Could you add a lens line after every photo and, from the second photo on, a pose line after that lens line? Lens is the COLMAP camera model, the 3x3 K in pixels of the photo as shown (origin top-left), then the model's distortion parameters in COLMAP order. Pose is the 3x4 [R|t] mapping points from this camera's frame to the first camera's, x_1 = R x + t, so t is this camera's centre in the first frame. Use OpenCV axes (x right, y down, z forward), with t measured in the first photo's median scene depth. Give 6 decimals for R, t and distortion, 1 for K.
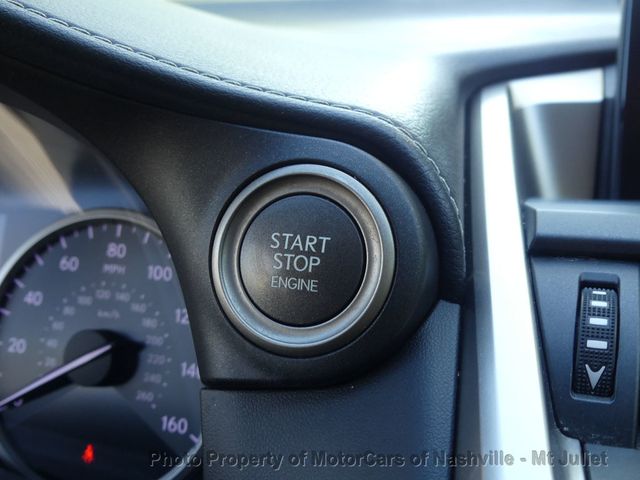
lens RADIAL K [[798.2, 0, 320.0], [0, 798.2, 240.0], [0, 0, 1]] dist [-0.067849, 0.005163]
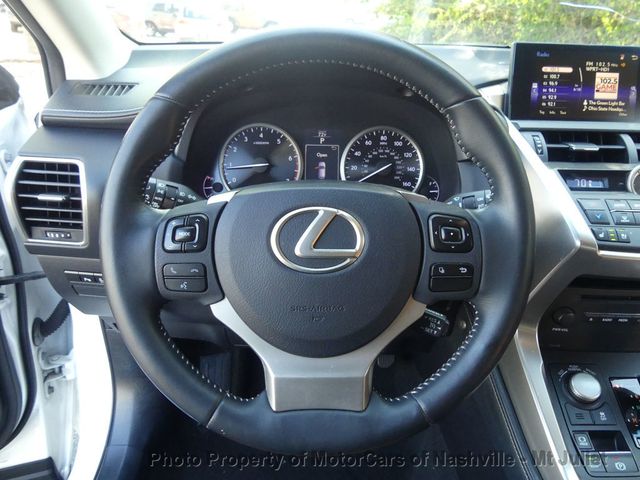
lens RADIAL K [[480.7, 0, 327.2], [0, 480.7, 238.0], [0, 0, 1]] dist [-0.012523, -0.003066]
pose [[0.944722, -0.102801, 0.311340, -1.850788], [0.044243, 0.980860, 0.189619, 0.050641], [-0.324874, -0.165362, 0.931189, -1.511508]]
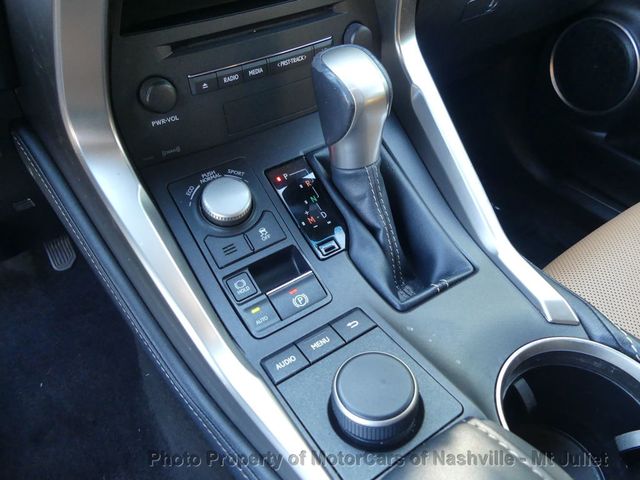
lens RADIAL K [[481.3, 0, 320.0], [0, 481.3, 240.0], [0, 0, 1]] dist [-0.016168, -0.000958]
pose [[0.619878, -0.530801, 0.577928, -0.516298], [0.229588, 0.826952, 0.513264, 0.817043], [-0.750360, -0.185476, 0.634475, -0.881545]]
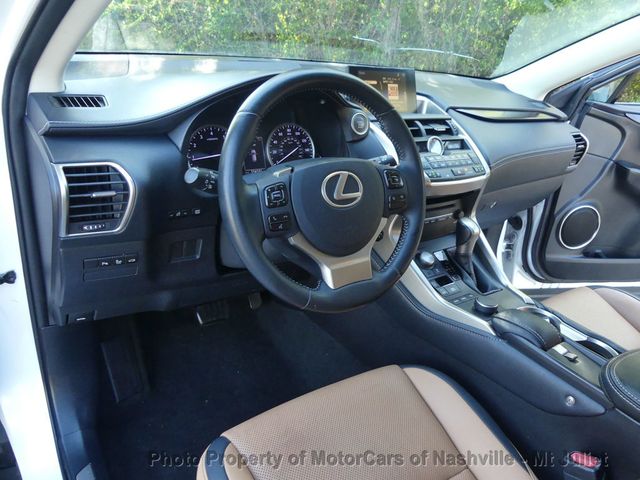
lens RADIAL K [[481.3, 0, 320.0], [0, 481.3, 240.0], [0, 0, 1]] dist [-0.016168, -0.000958]
pose [[0.591286, -0.265126, 0.761636, -4.198643], [0.089640, 0.960171, 0.264645, -0.173579], [-0.801465, -0.088208, 0.591501, -1.683904]]
